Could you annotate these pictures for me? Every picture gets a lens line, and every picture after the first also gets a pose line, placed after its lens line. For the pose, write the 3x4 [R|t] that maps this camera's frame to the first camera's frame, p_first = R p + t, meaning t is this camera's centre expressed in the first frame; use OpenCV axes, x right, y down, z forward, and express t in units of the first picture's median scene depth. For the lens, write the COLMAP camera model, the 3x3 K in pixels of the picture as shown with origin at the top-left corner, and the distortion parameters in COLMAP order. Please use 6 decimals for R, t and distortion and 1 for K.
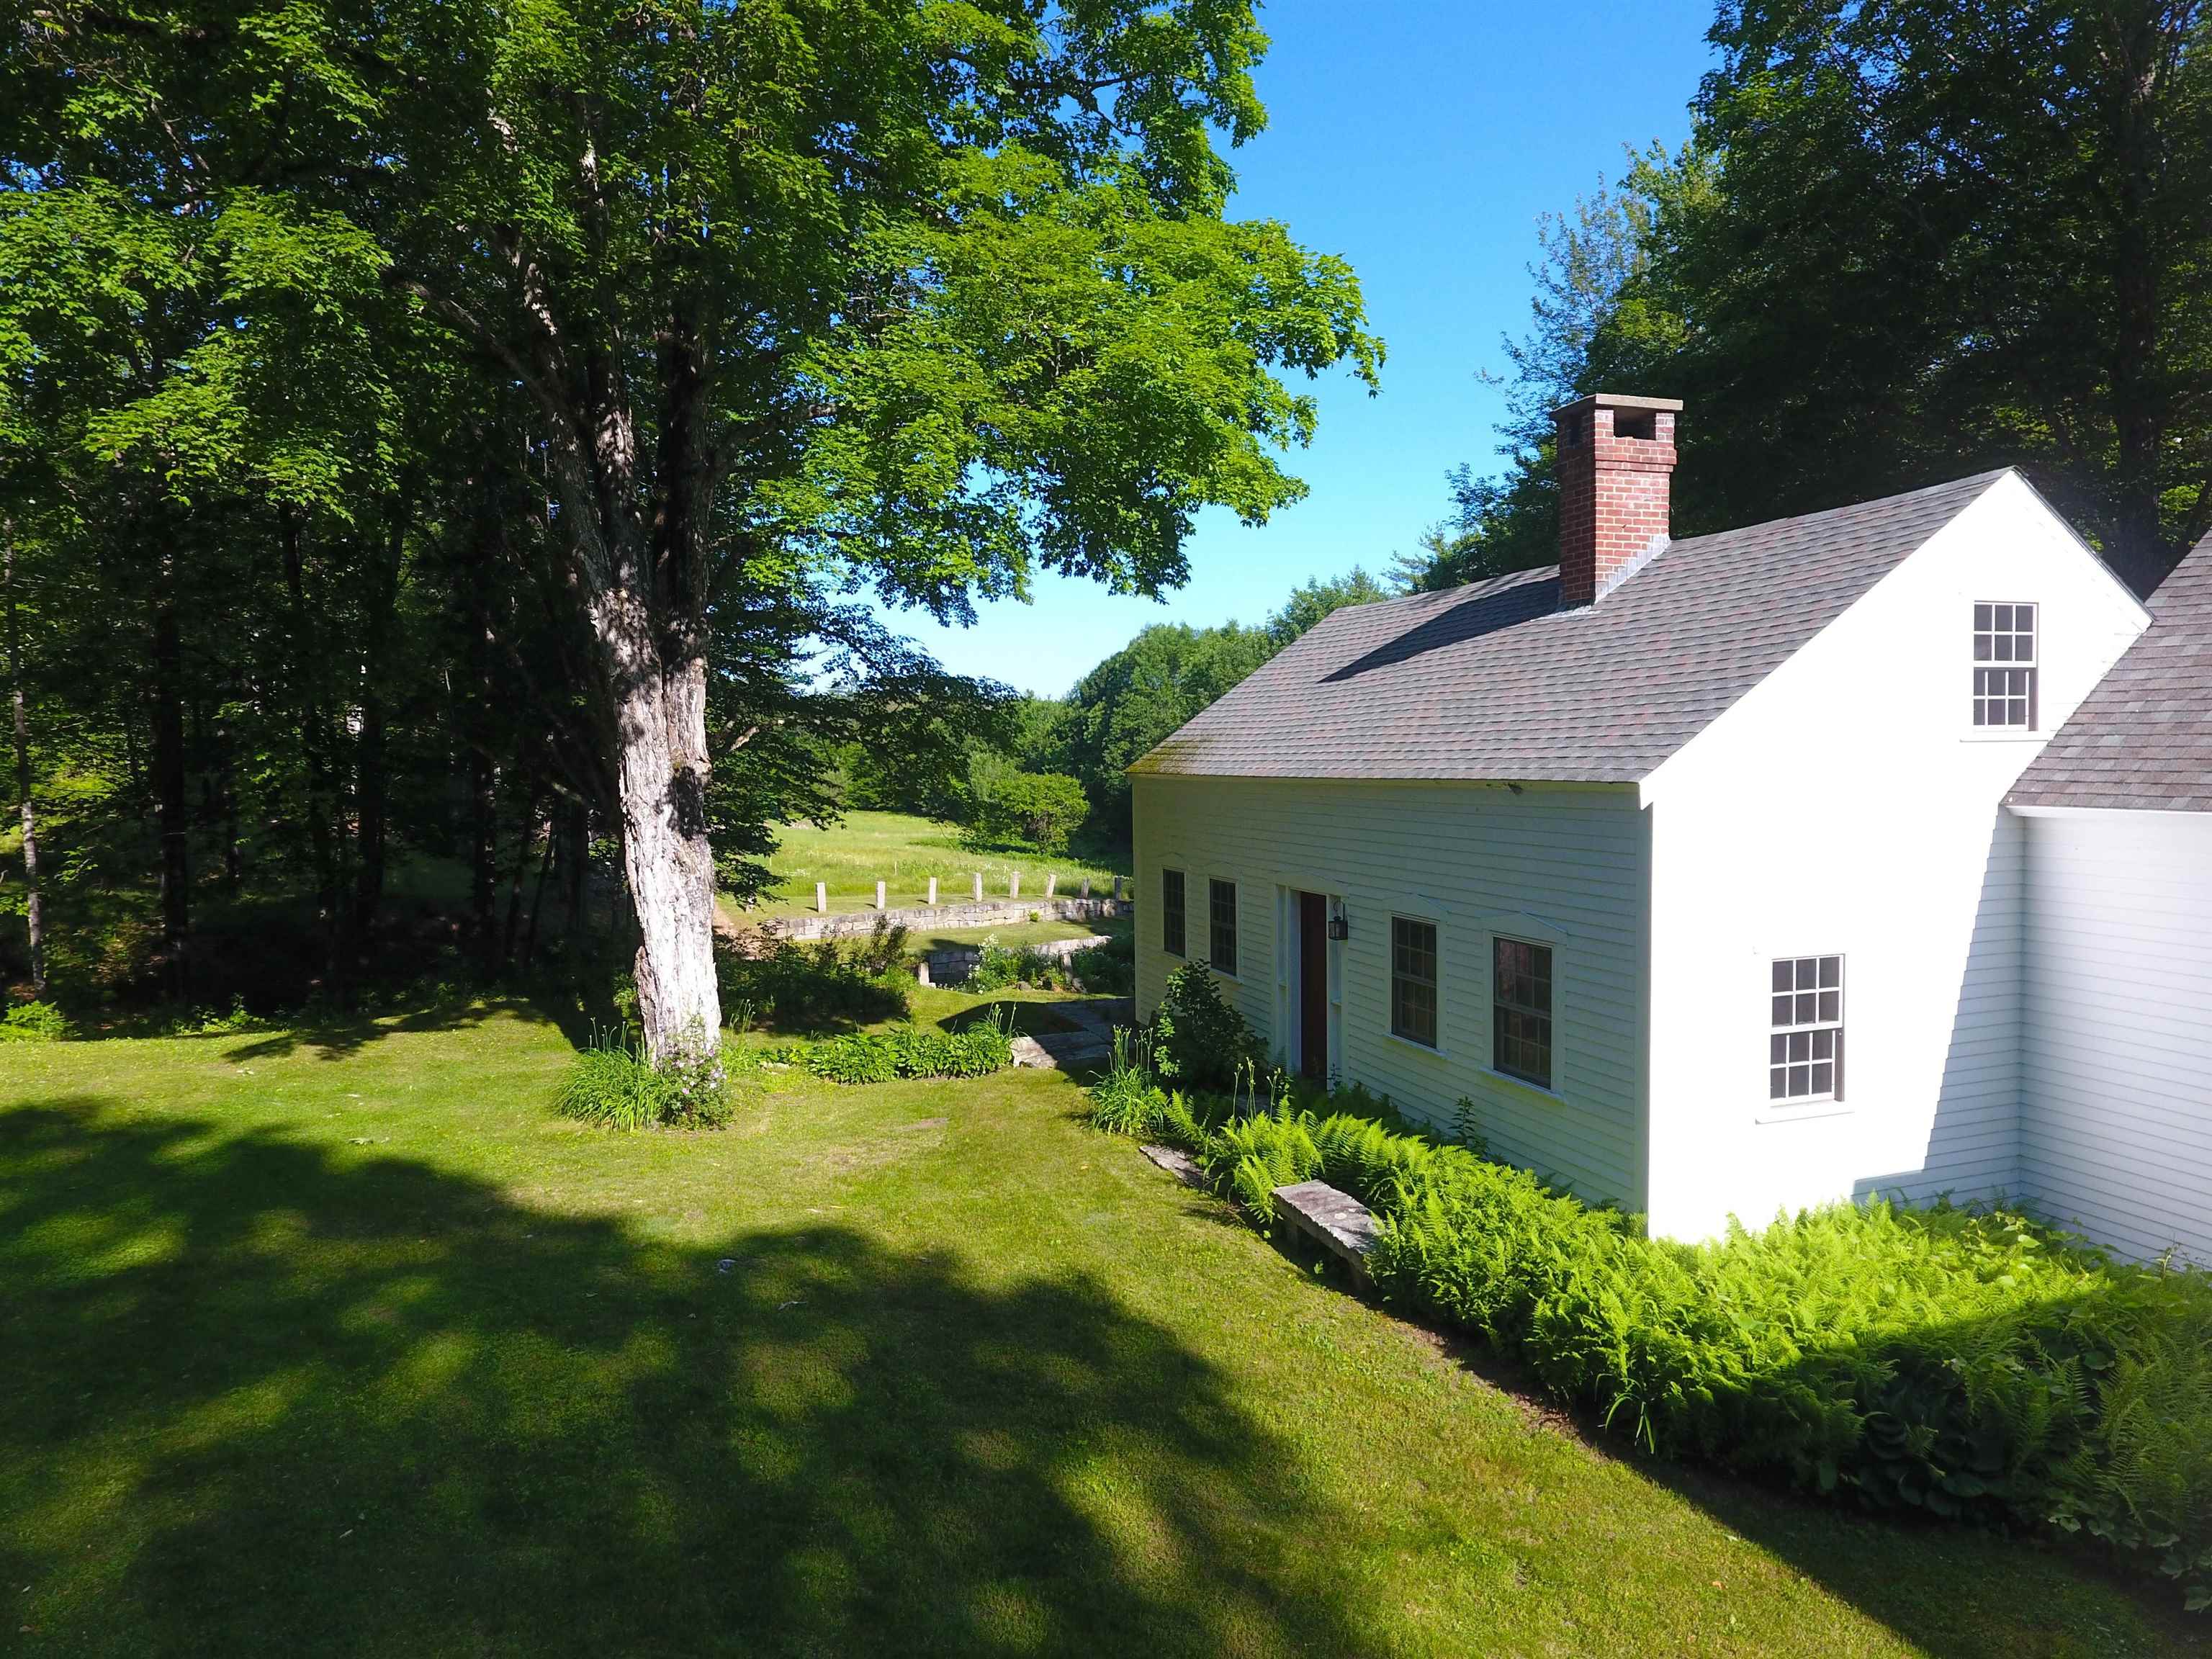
lens RADIAL K [[1310.5, 0, 1112.7], [0, 1310.5, 822.2], [0, 0, 1]] dist [0.000224, -0.004939]
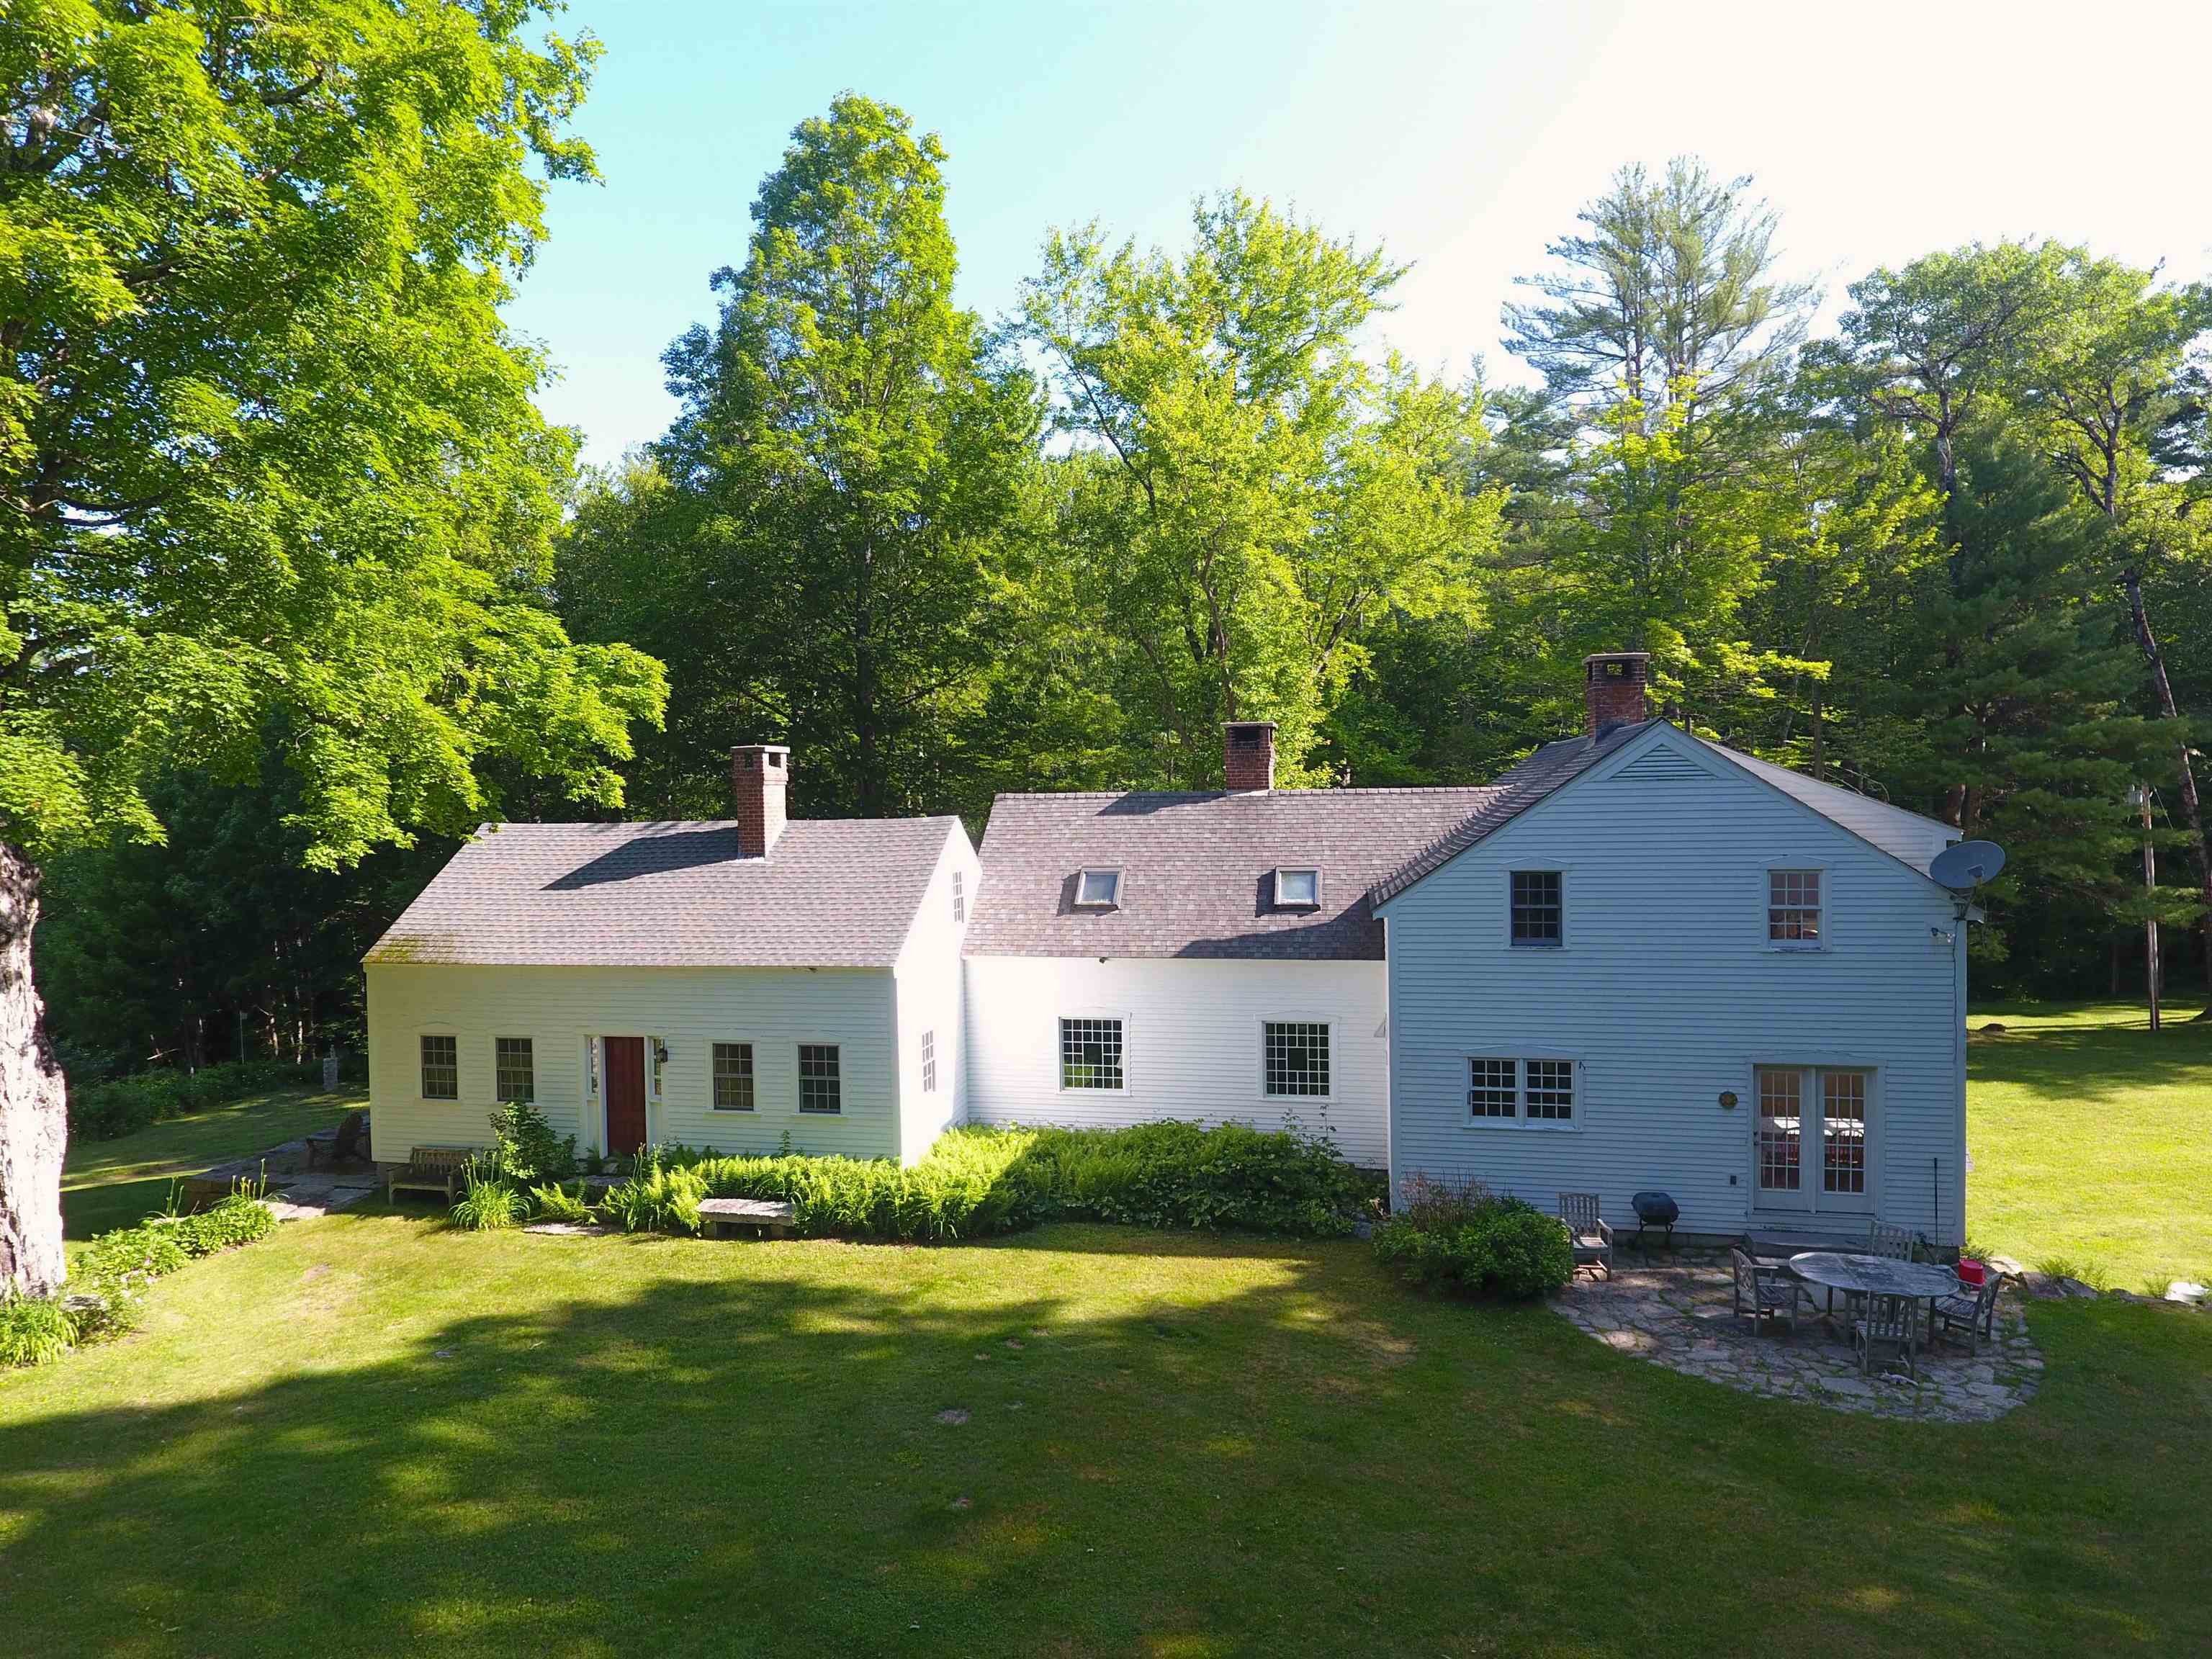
lens RADIAL K [[1310.5, 0, 1107.0], [0, 1310.5, 827.5], [0, 0, 1]] dist [0.000224, -0.004939]
pose [[0.467420, -0.010641, 0.883971, -1.248406], [0.048754, 0.998716, -0.013757, -0.190773], [-0.882690, 0.049527, 0.467339, -0.349893]]
